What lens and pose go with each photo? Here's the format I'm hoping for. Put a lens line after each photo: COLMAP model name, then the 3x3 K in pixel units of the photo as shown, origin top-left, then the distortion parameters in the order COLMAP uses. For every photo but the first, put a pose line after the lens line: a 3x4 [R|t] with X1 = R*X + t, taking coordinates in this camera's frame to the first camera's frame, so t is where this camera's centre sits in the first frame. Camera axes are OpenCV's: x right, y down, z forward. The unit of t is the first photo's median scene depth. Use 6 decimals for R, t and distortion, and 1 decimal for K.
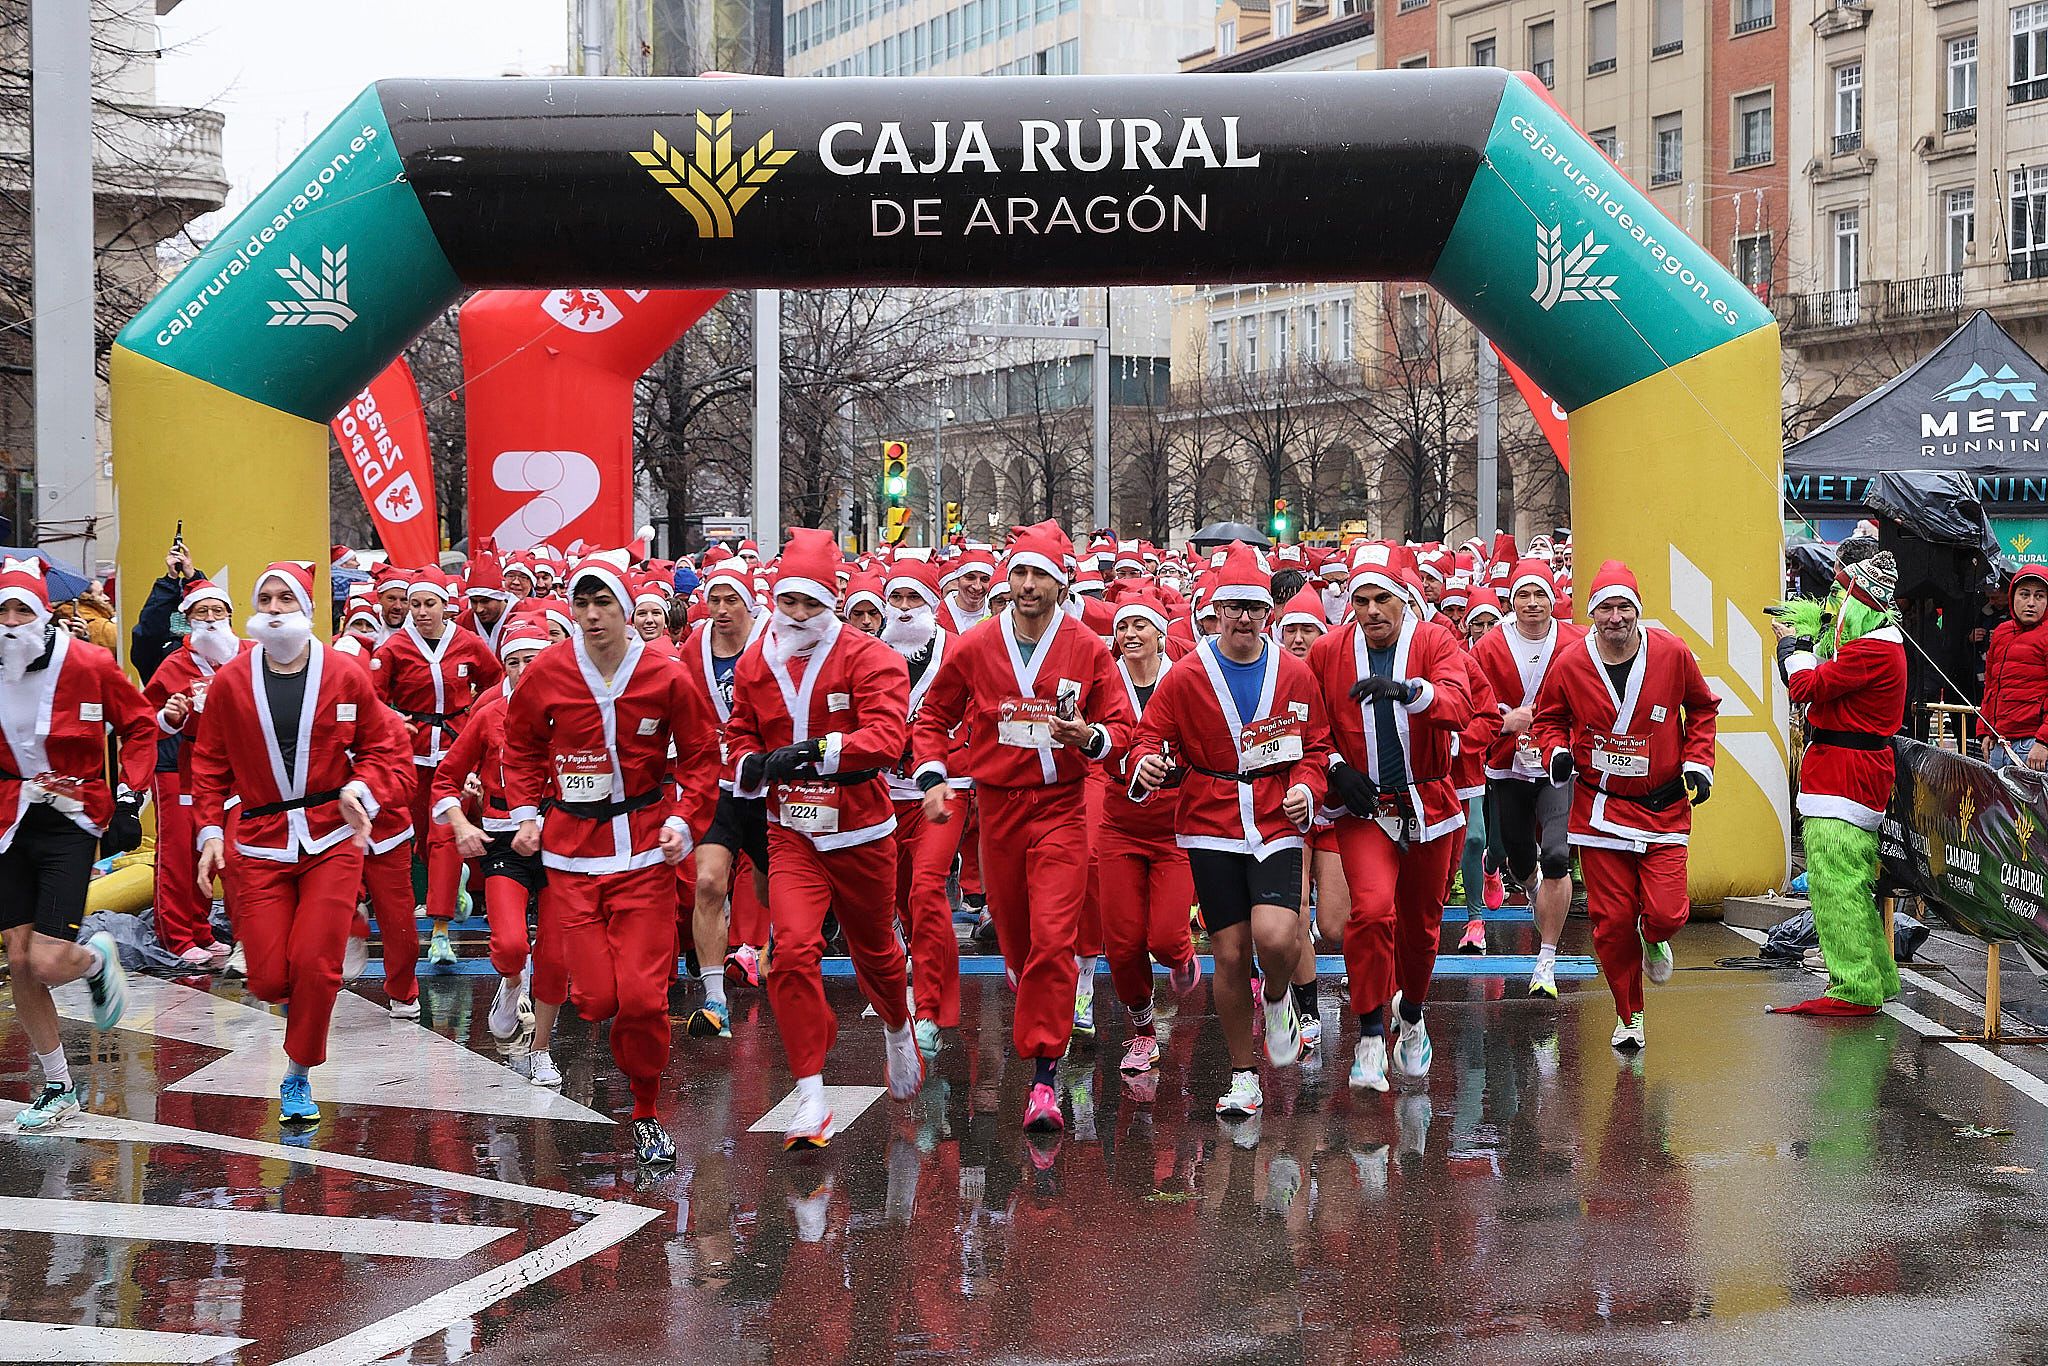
lens RADIAL K [[4127.0, 0, 1024.0], [0, 4127.0, 683.0], [0, 0, 1]] dist [0.073210, 0.007899]
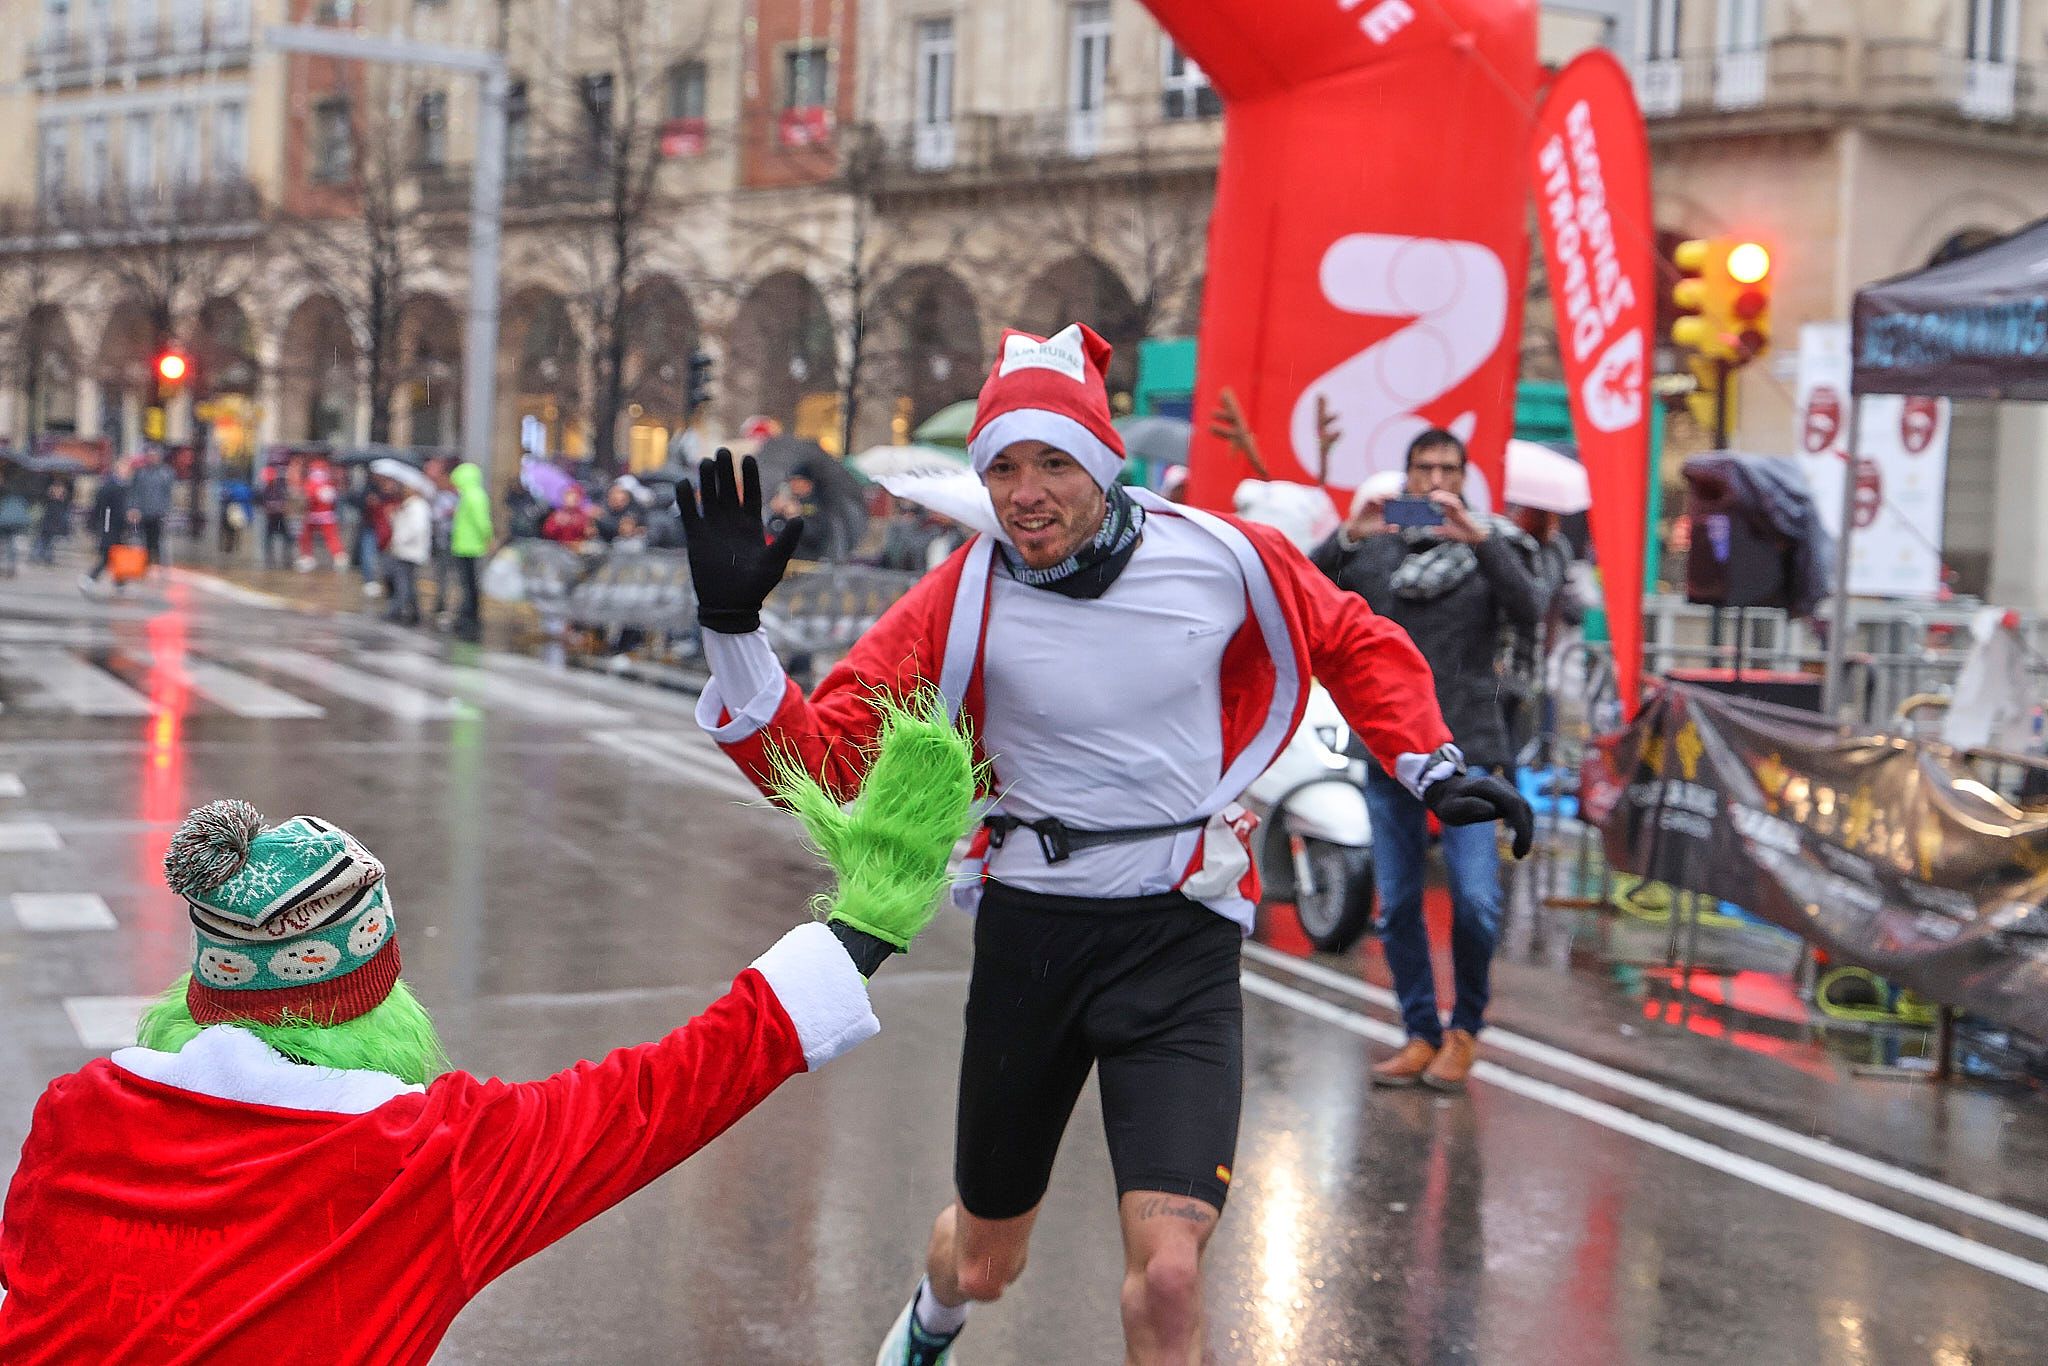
lens RADIAL K [[4334.9, 0, 1024.0], [0, 4334.9, 683.0], [0, 0, 1]] dist [0.054883, 0.274527]
pose [[0.954145, 0.028329, 0.298001, -0.070403], [-0.034545, 0.999281, 0.015611, -0.017300], [-0.297345, -0.025190, 0.954438, 0.789156]]
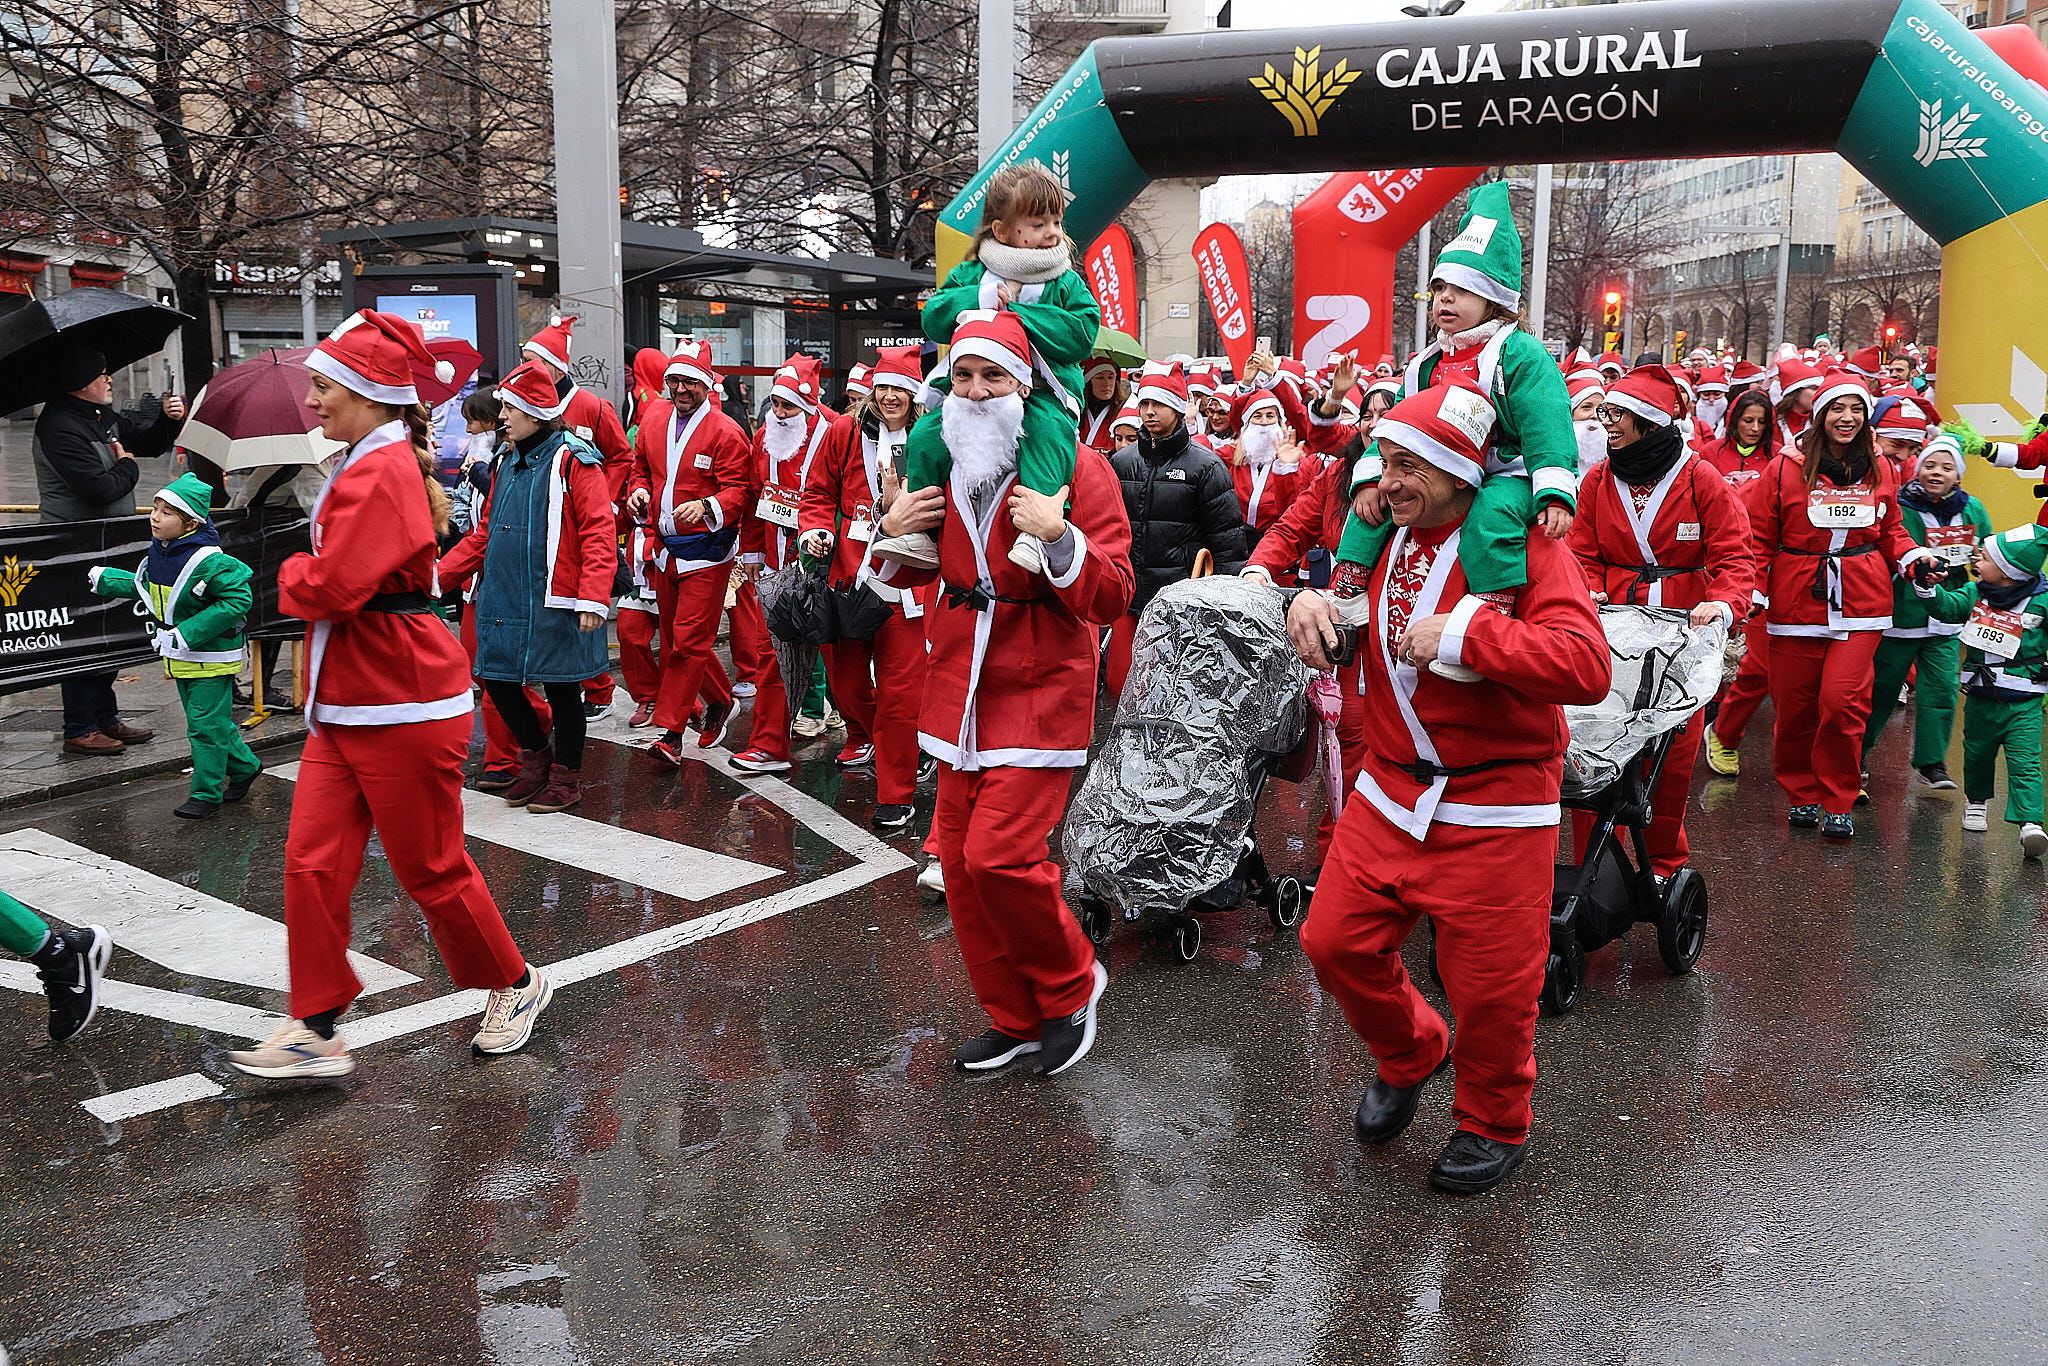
lens RADIAL K [[2075.9, 0, 978.1], [0, 2075.9, 689.8], [0, 0, 1]] dist [0.035696, 0.016097]
pose [[0.933320, 0.060441, -0.353922, 0.091305], [-0.016190, 0.991811, 0.126683, -0.004176], [0.358681, -0.112506, 0.926656, 0.248714]]
